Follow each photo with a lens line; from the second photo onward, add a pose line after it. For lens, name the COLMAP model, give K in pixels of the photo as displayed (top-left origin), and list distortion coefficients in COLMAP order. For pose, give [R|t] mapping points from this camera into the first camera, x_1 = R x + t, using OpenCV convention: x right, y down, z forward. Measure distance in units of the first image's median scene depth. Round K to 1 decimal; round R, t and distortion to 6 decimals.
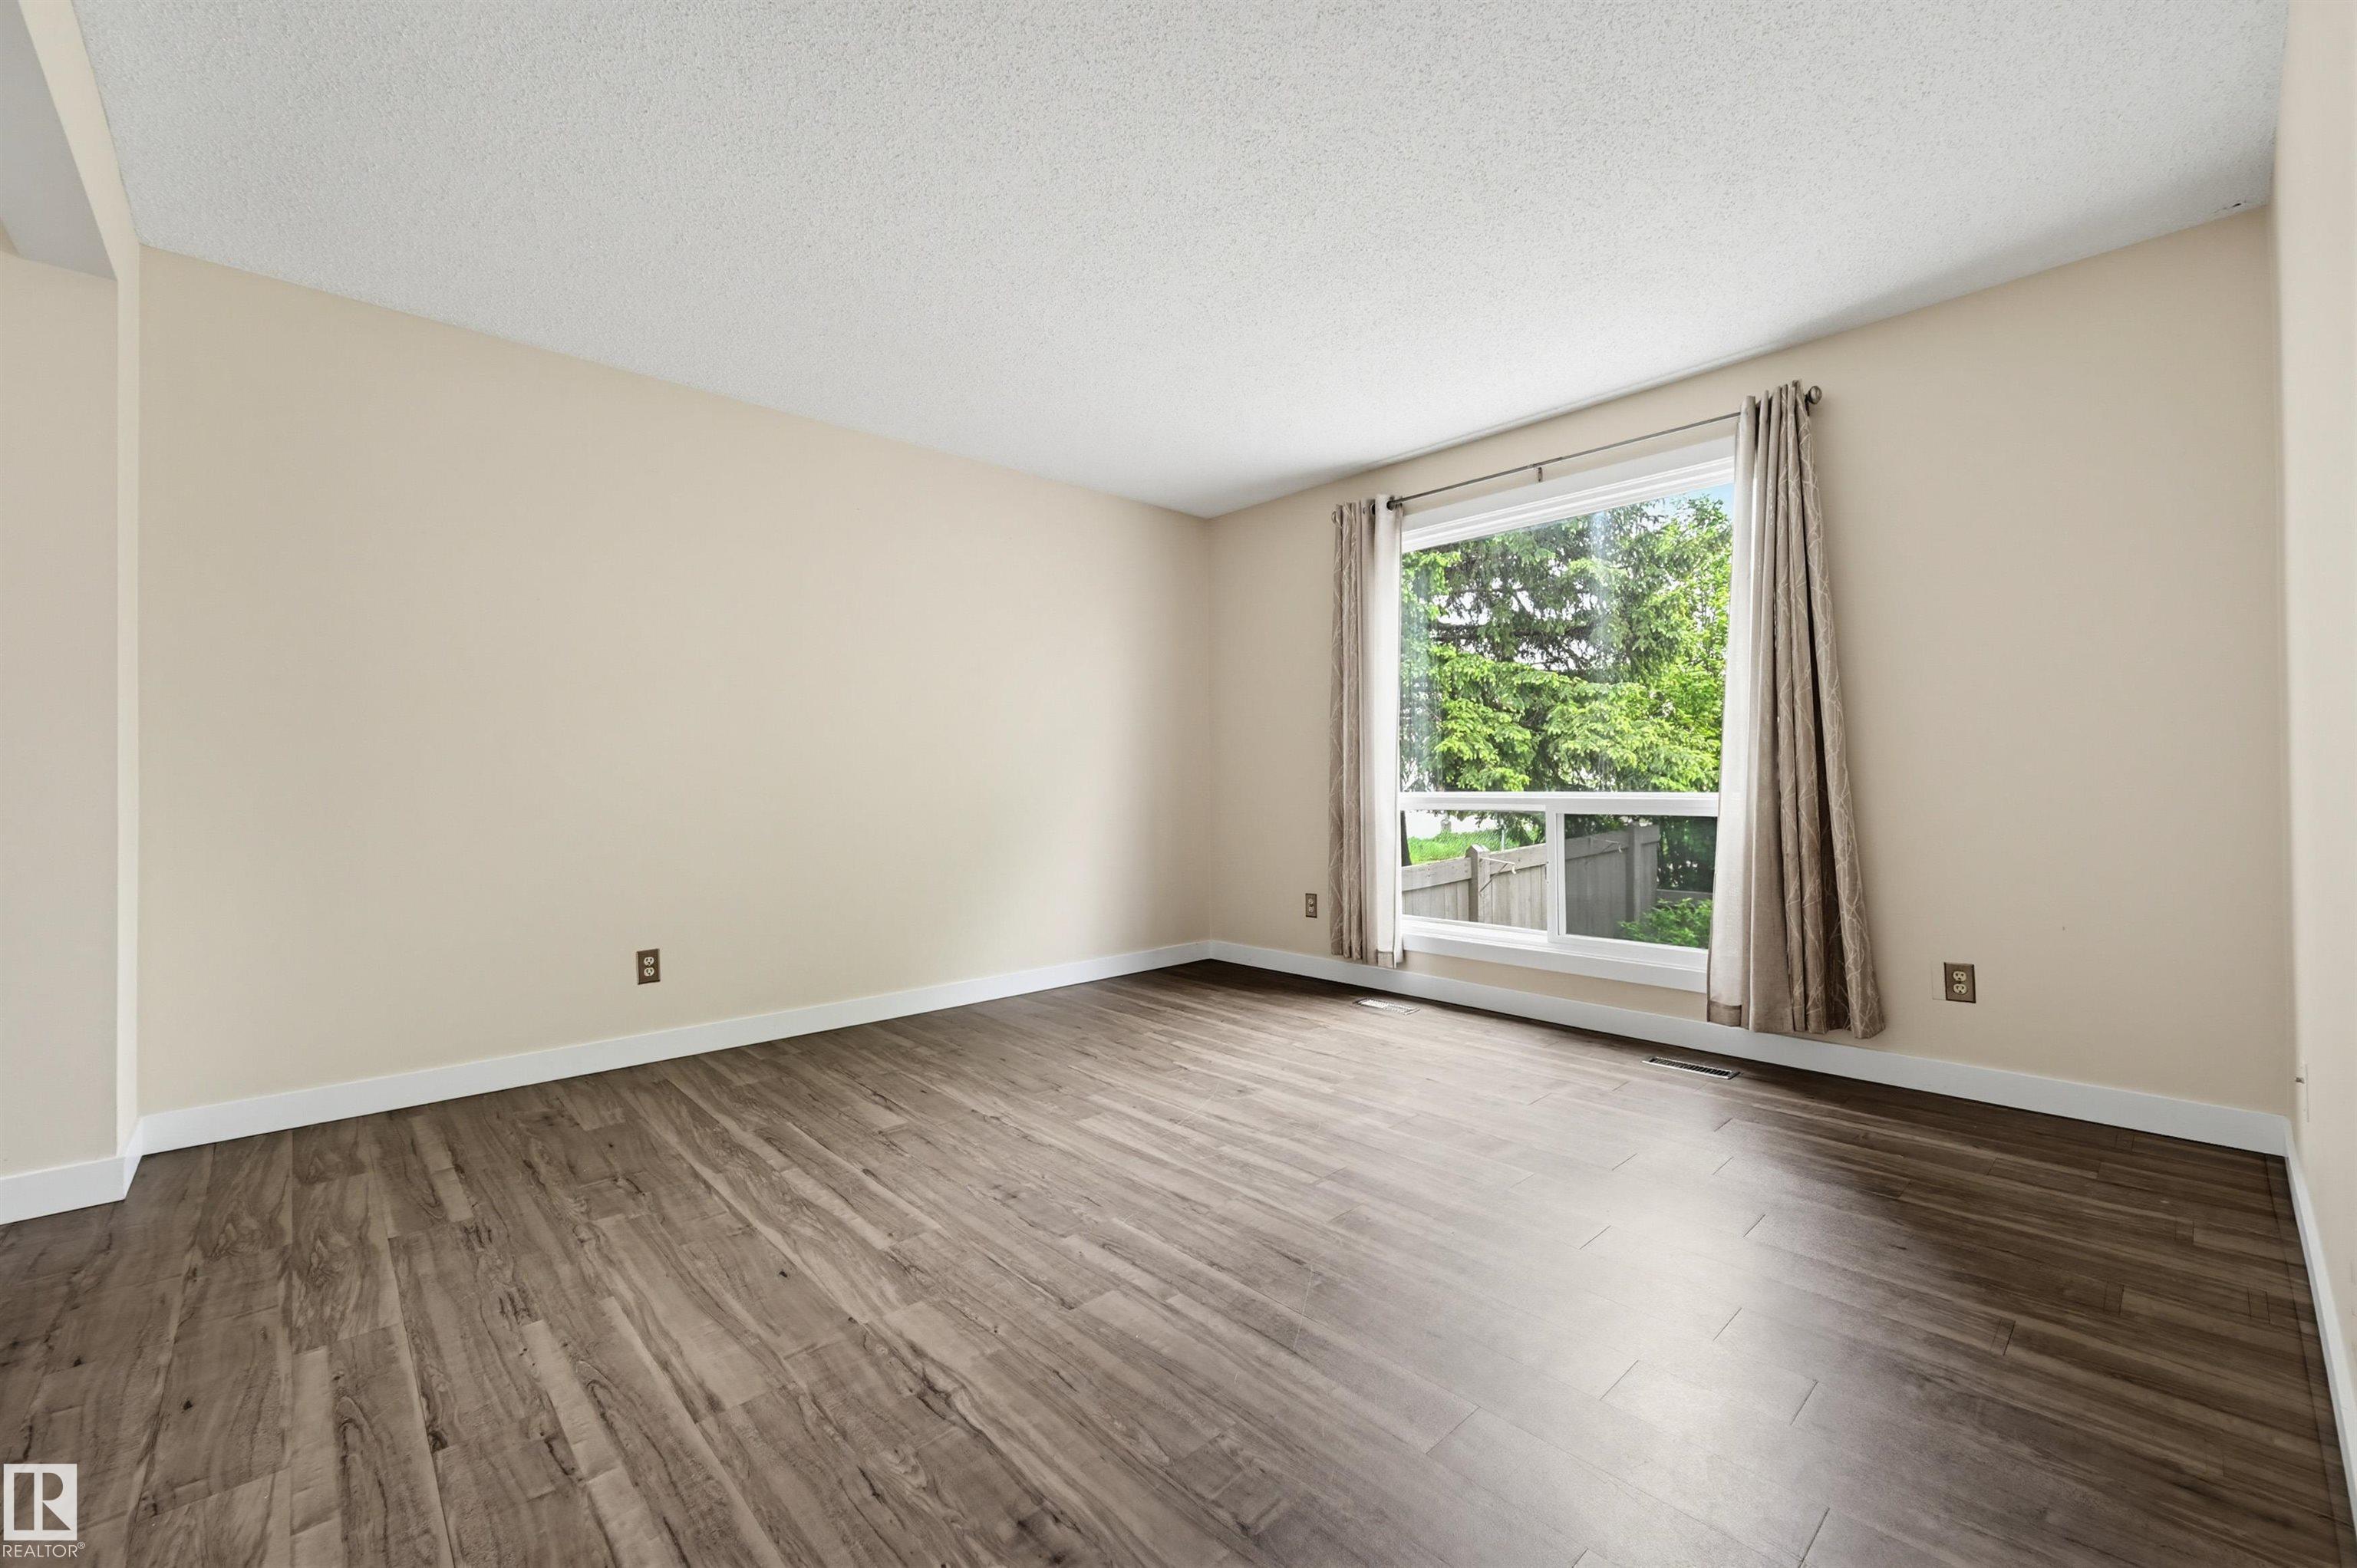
lens RADIAL K [[951.9, 0, 1177.8], [0, 951.9, 775.7], [0, 0, 1]] dist [0.000023, 0.000457]
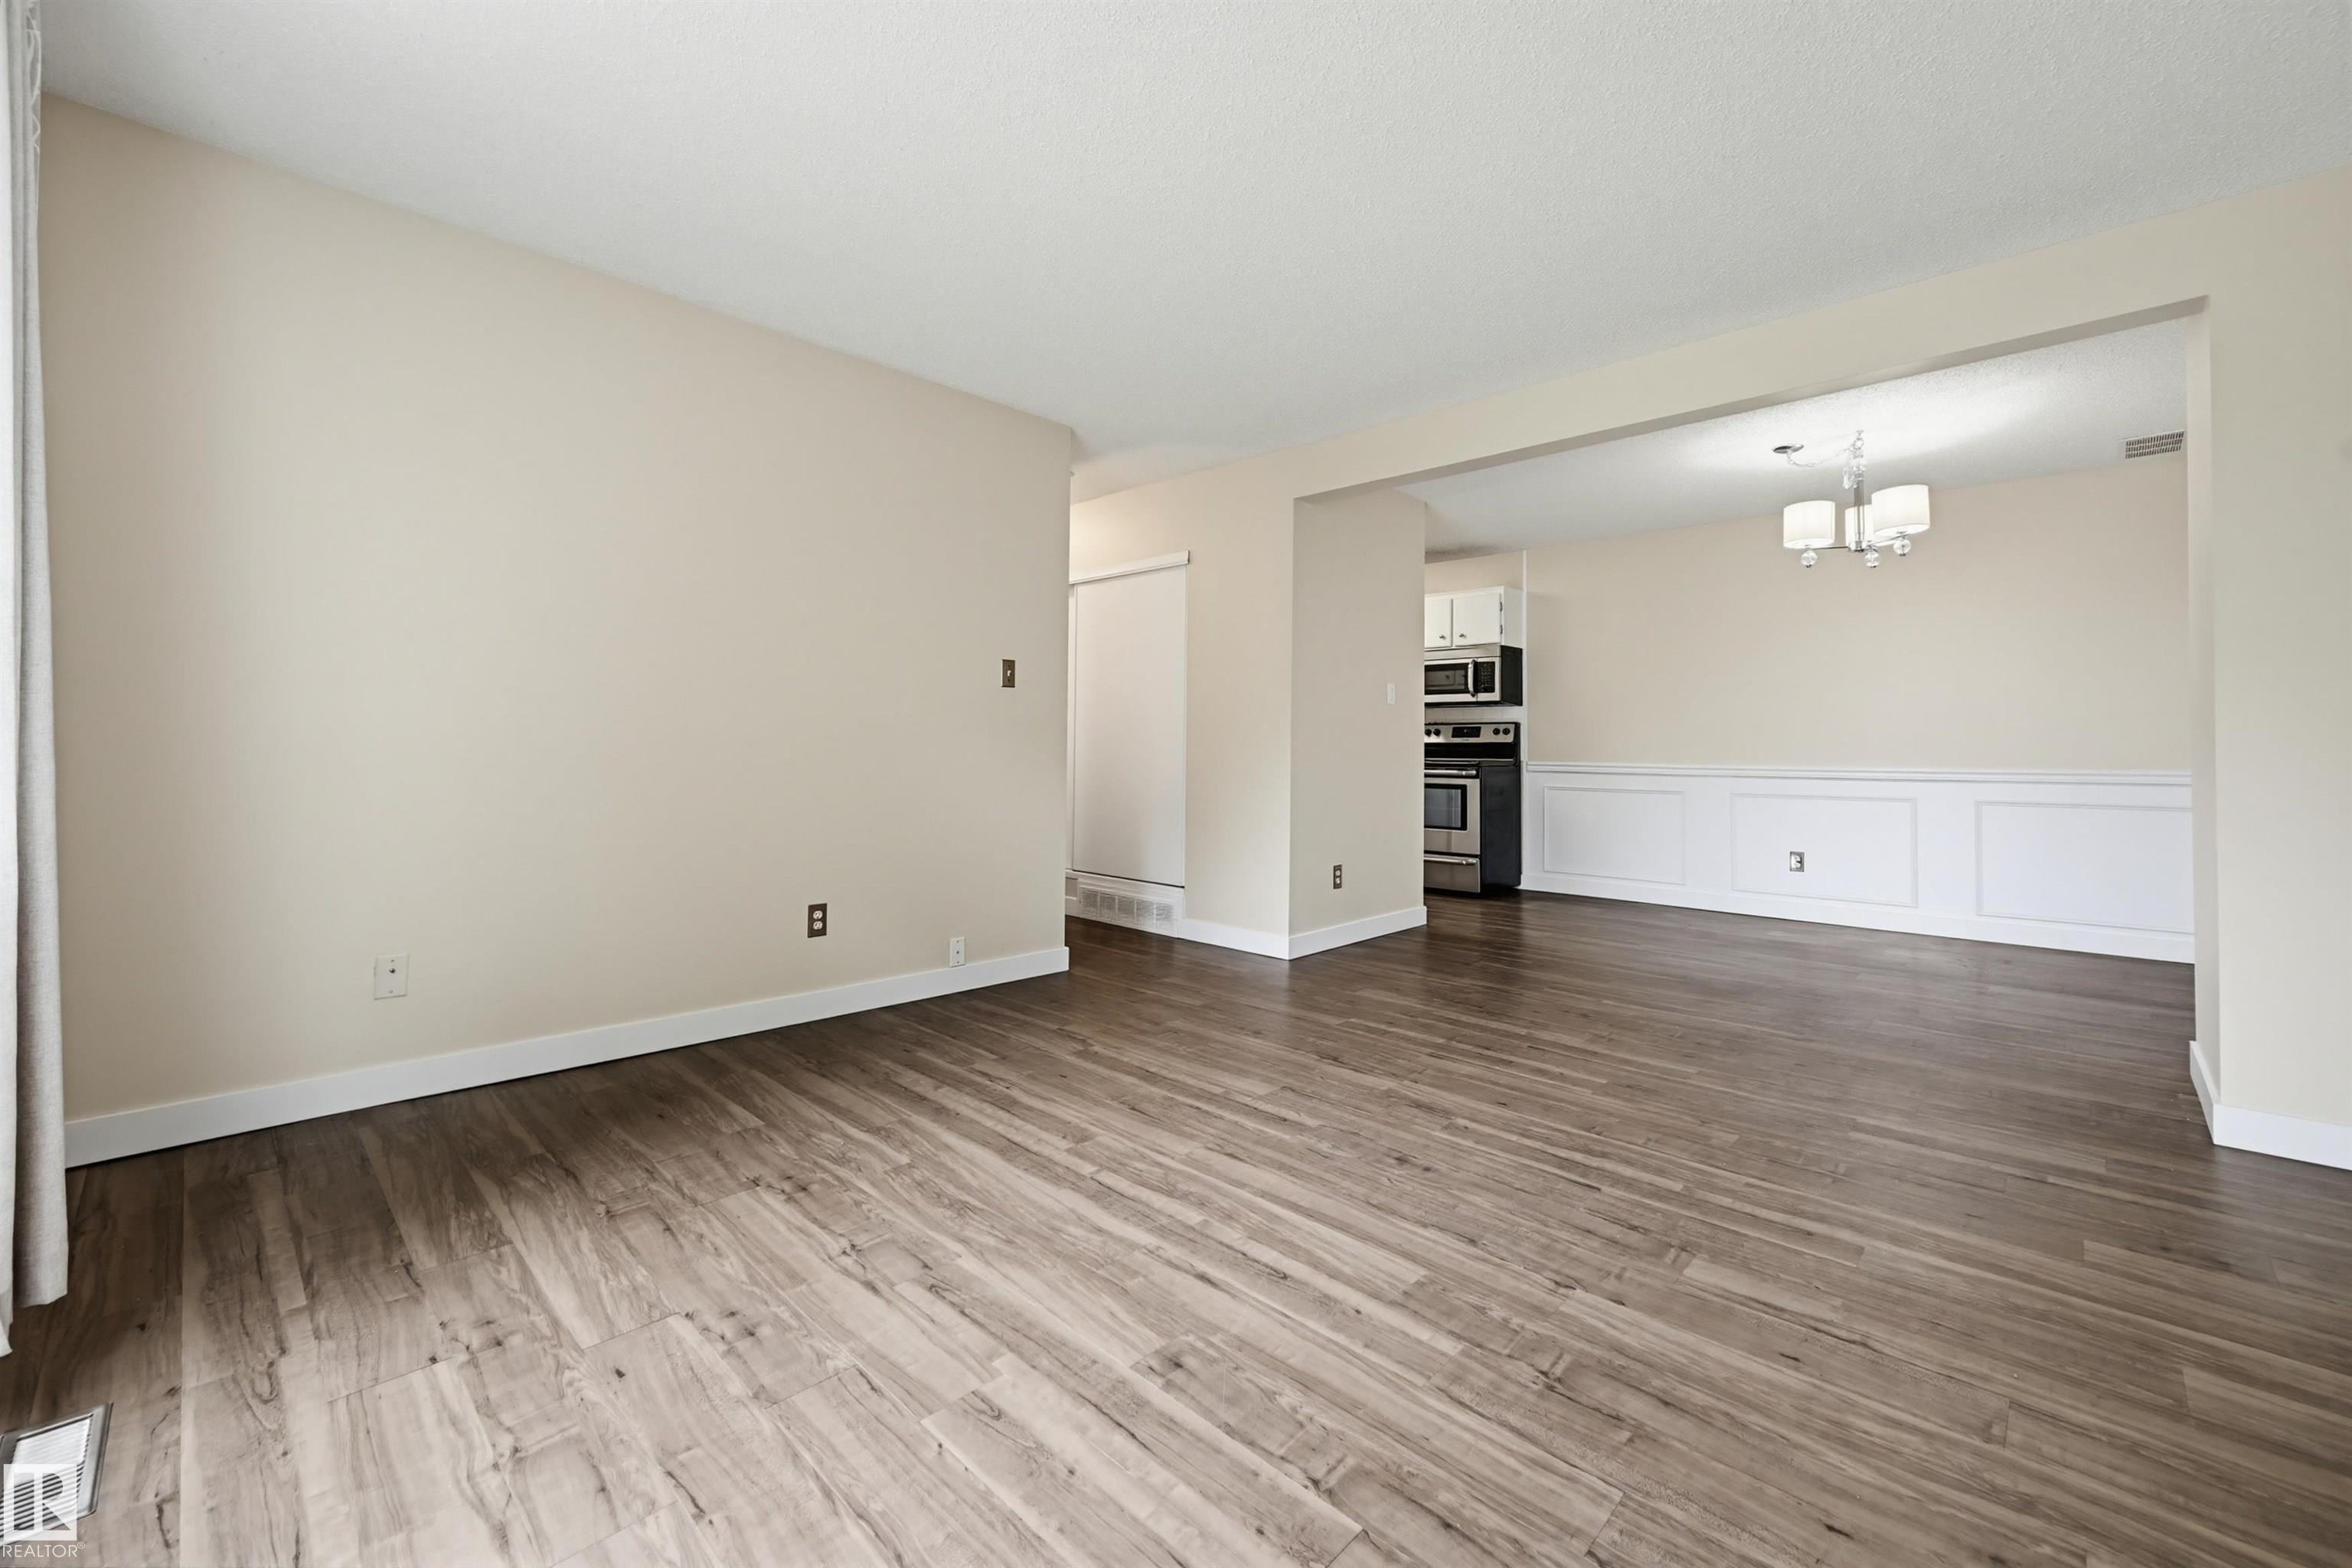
lens RADIAL K [[950.5, 0, 1157.8], [0, 950.5, 722.6], [0, 0, 1]] dist [-0.000912, -0.000073]
pose [[-0.998962, -0.003657, -0.045412, 0.136498], [-0.002238, 0.999509, -0.031249, 0.006553], [0.045504, -0.031115, -0.998479, 2.063461]]
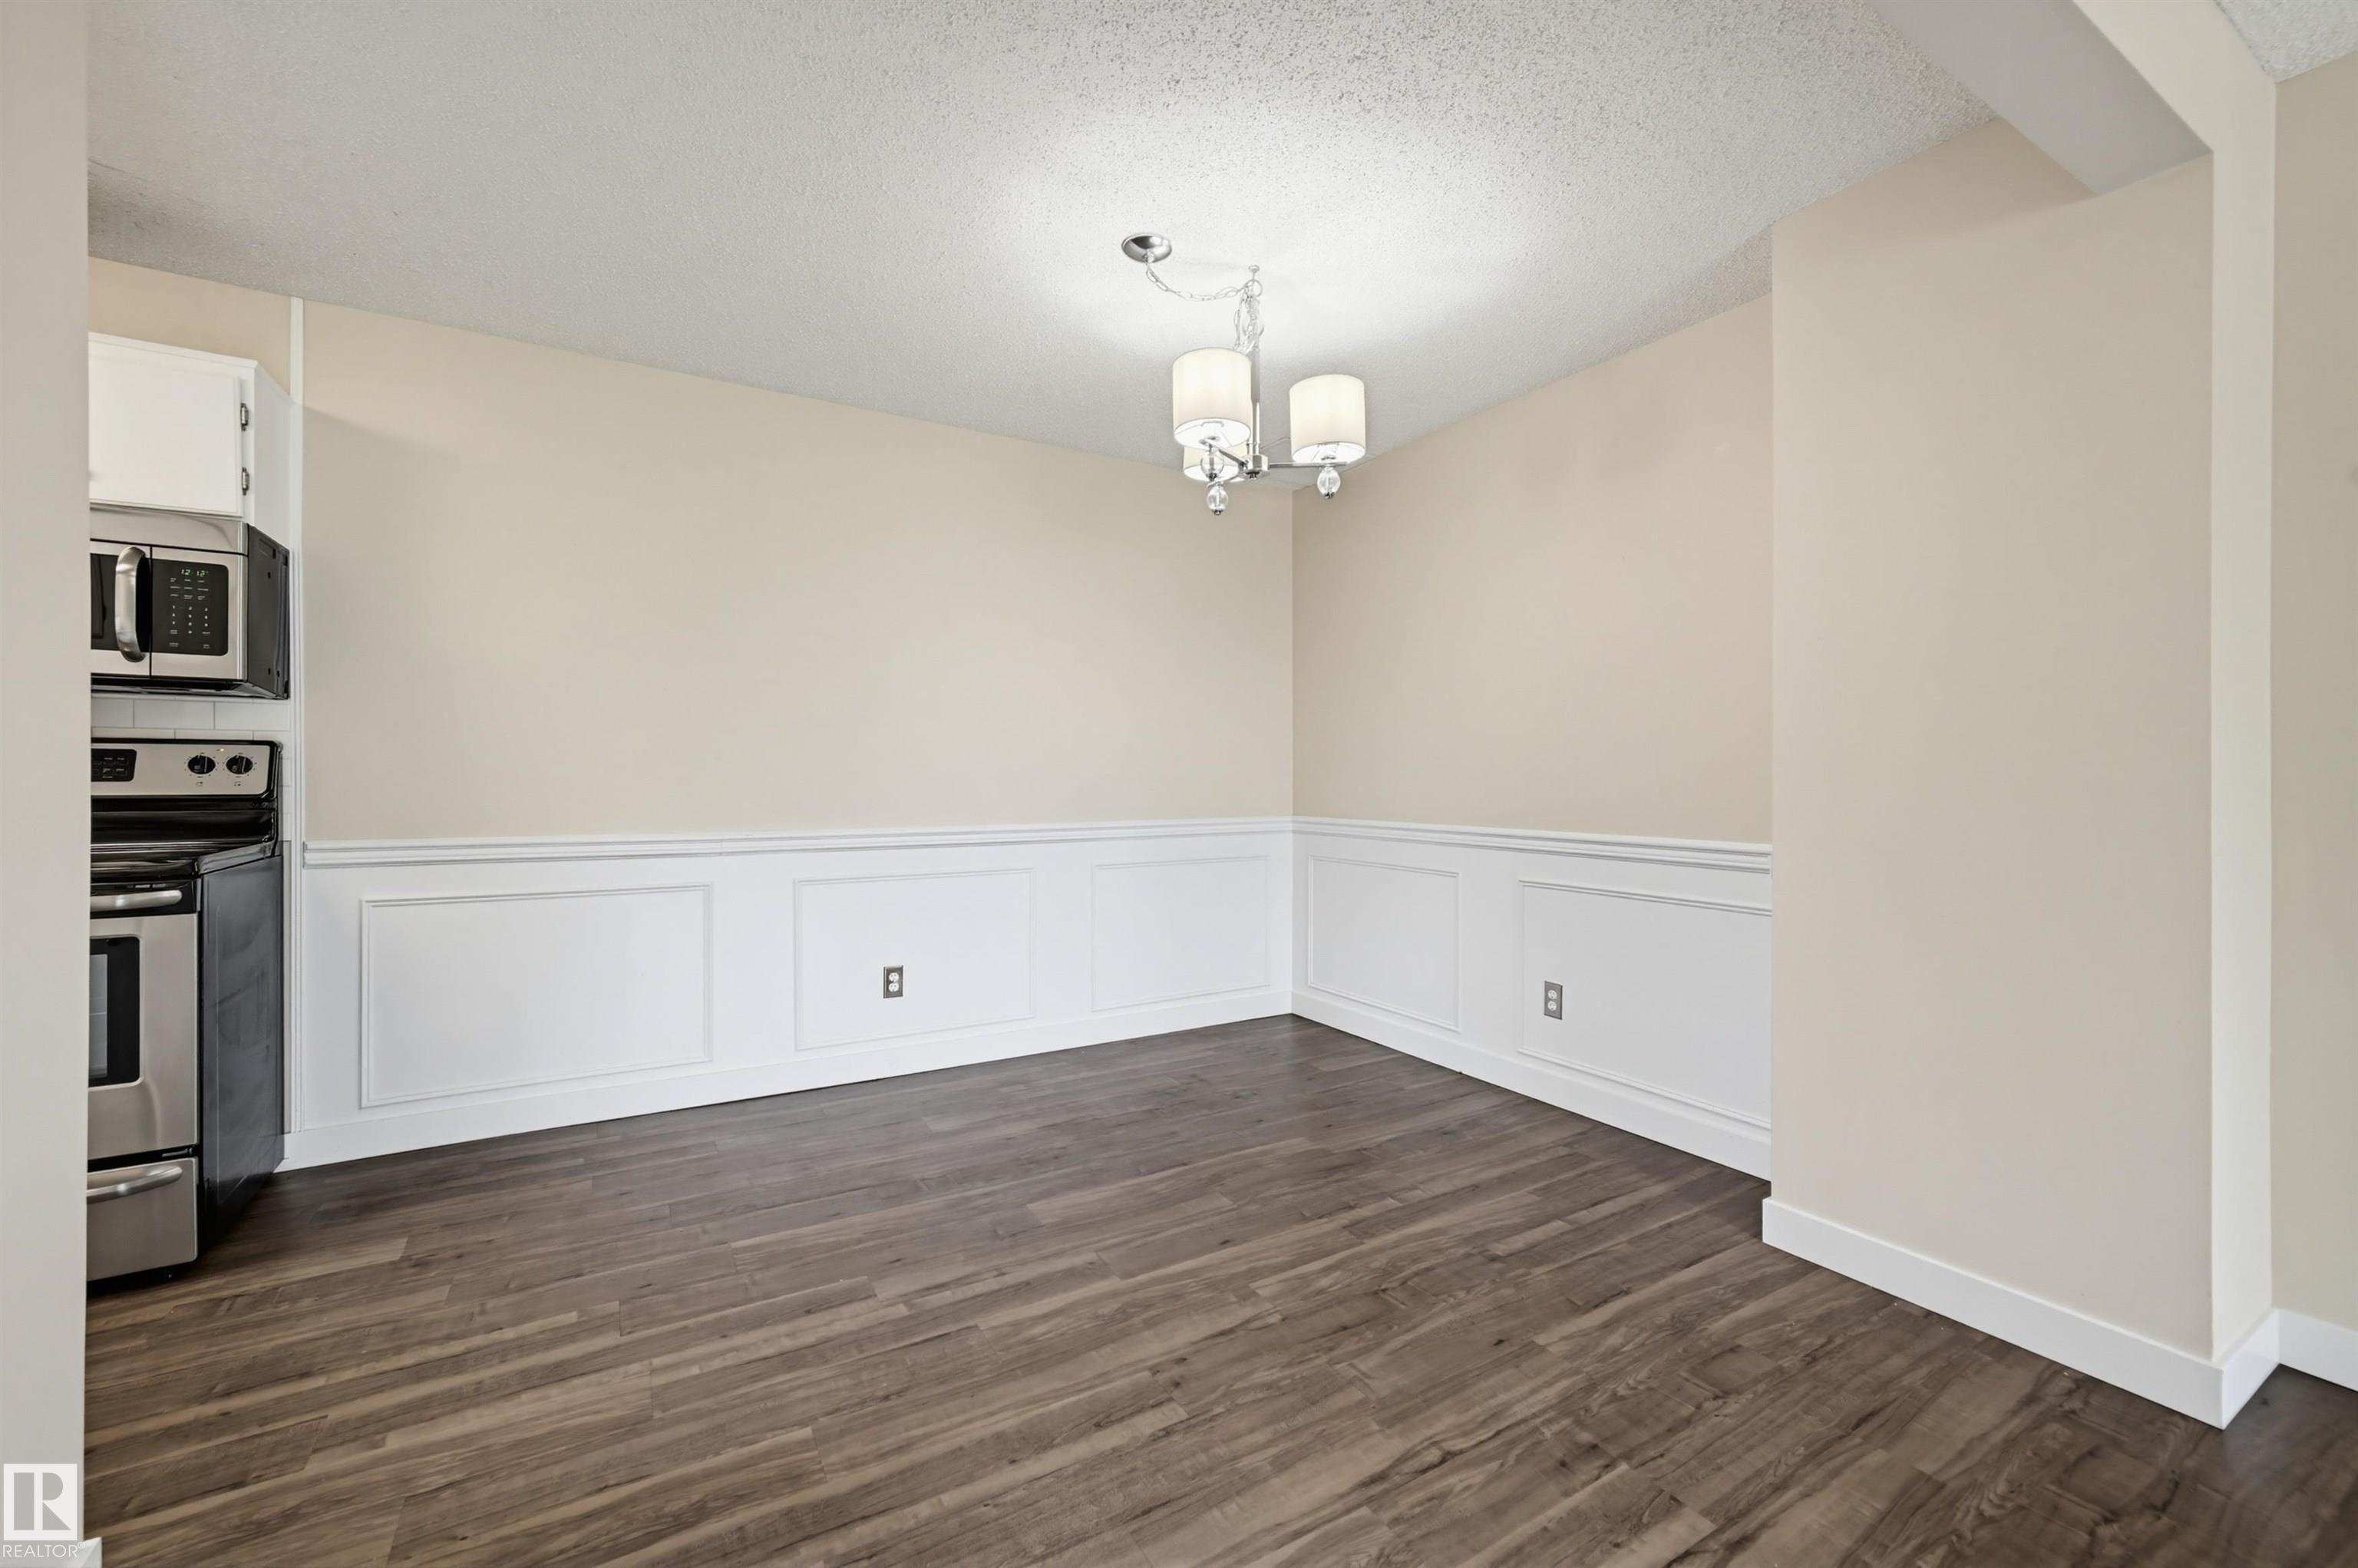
lens RADIAL K [[952.4, 0, 1178.3], [0, 952.4, 775.7], [0, 0, 1]] dist [0.000023, 0.000457]
pose [[-0.209660, 0.006370, -0.977754, -0.244010], [0.003401, 0.999977, 0.005786, -0.052725], [0.977768, -0.002112, -0.209677, 0.398488]]
